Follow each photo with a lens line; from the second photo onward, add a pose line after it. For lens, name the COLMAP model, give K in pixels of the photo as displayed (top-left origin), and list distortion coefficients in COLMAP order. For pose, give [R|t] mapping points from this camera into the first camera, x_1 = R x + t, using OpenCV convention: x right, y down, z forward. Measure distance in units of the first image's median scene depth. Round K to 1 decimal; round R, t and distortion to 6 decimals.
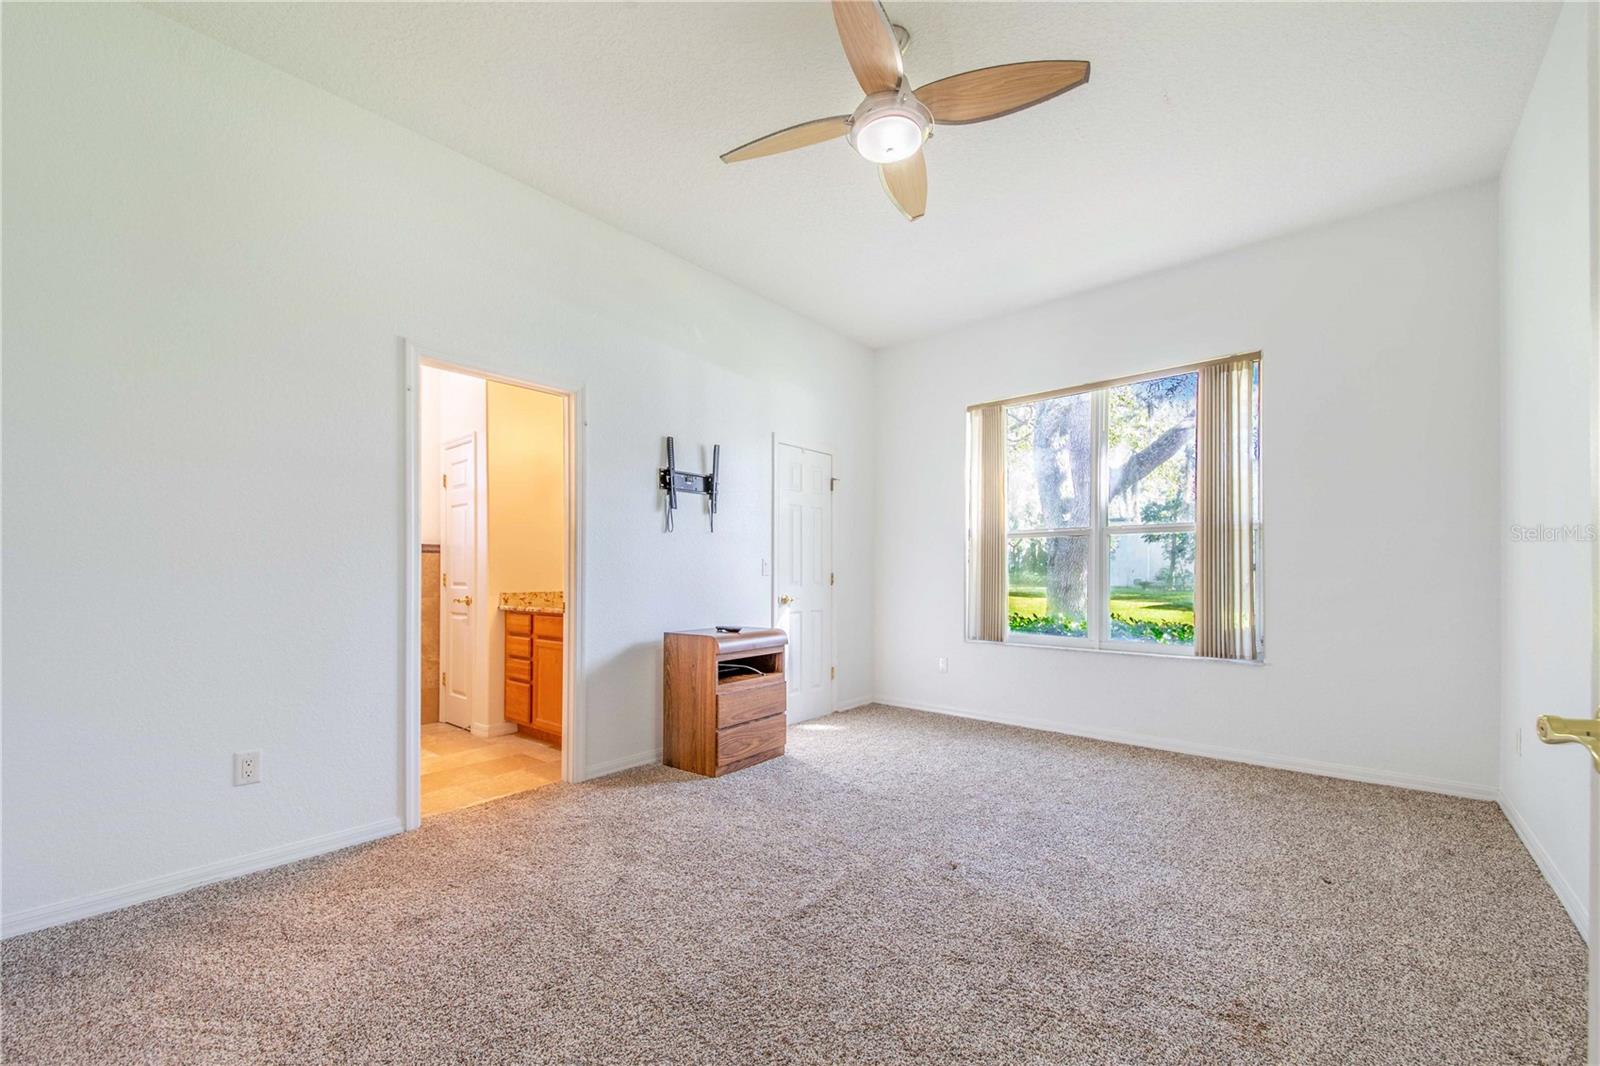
lens RADIAL K [[630.6, 0, 795.5], [0, 630.6, 547.9], [0, 0, 1]] dist [0.061613, -0.036201]
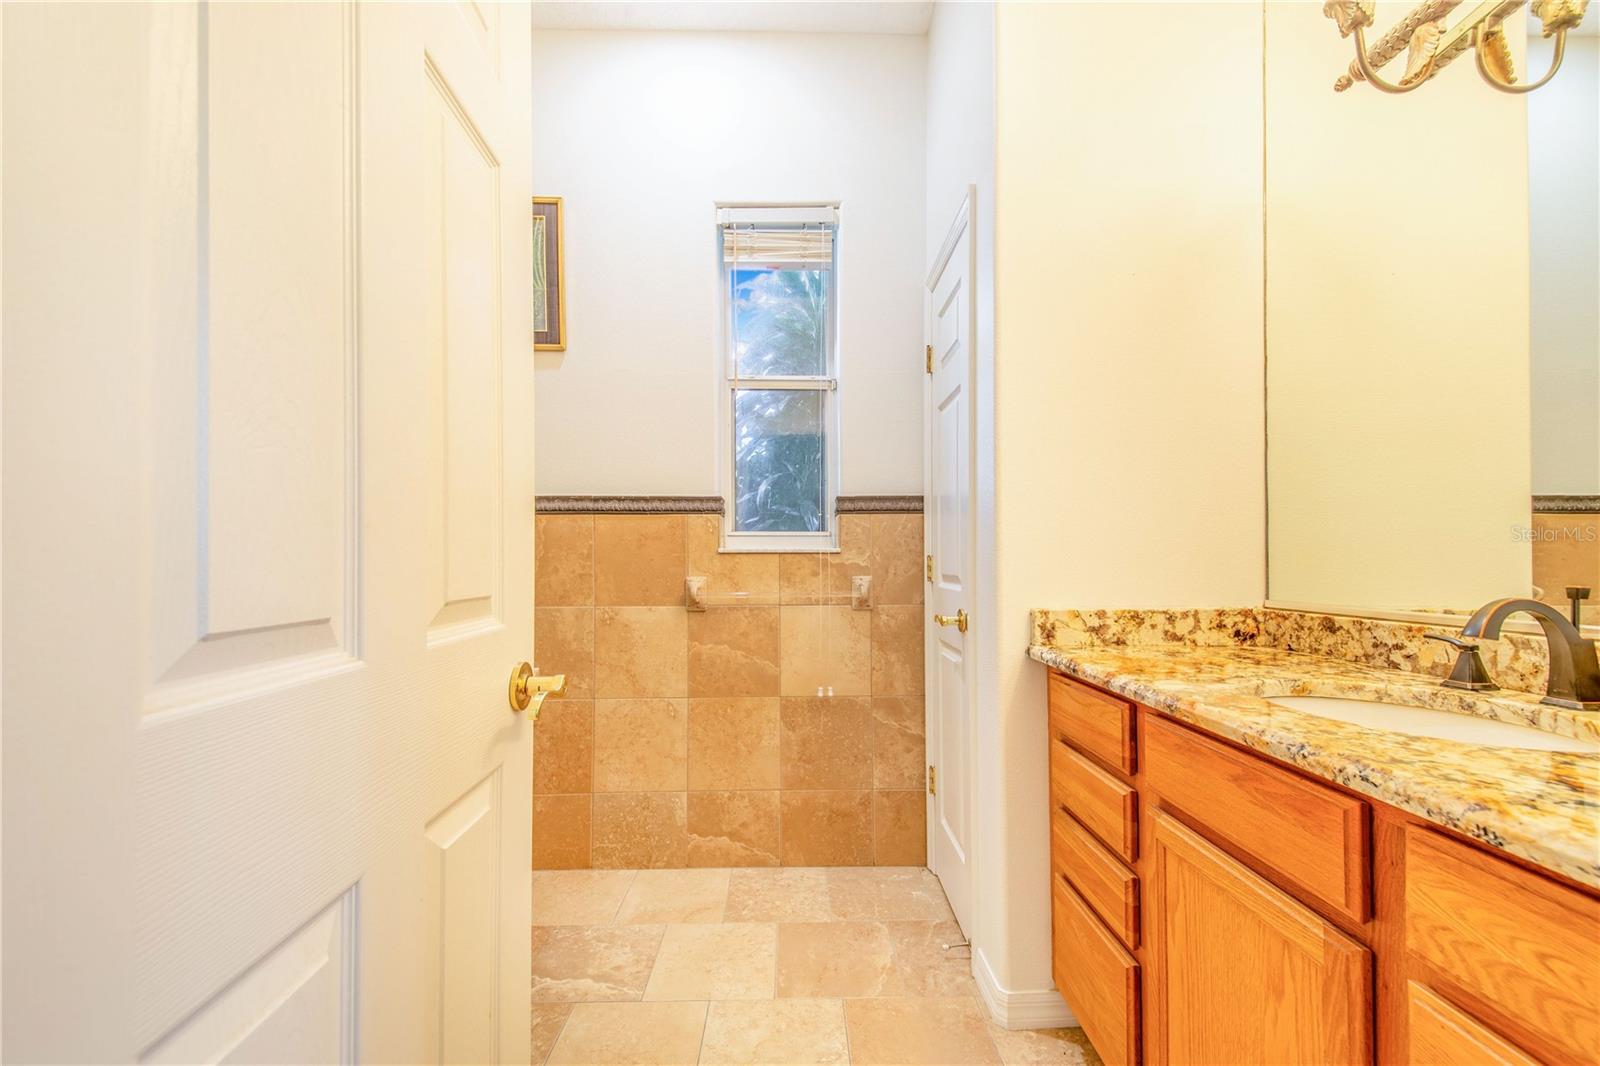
lens RADIAL K [[630.6, 0, 795.5], [0, 630.6, 547.9], [0, 0, 1]] dist [0.061613, -0.036201]
pose [[0.658549, -0.002208, -0.752535, -0.292580], [0.013375, 0.999872, 0.008771, 0.032503], [0.752419, -0.015841, 0.658494, 0.687905]]
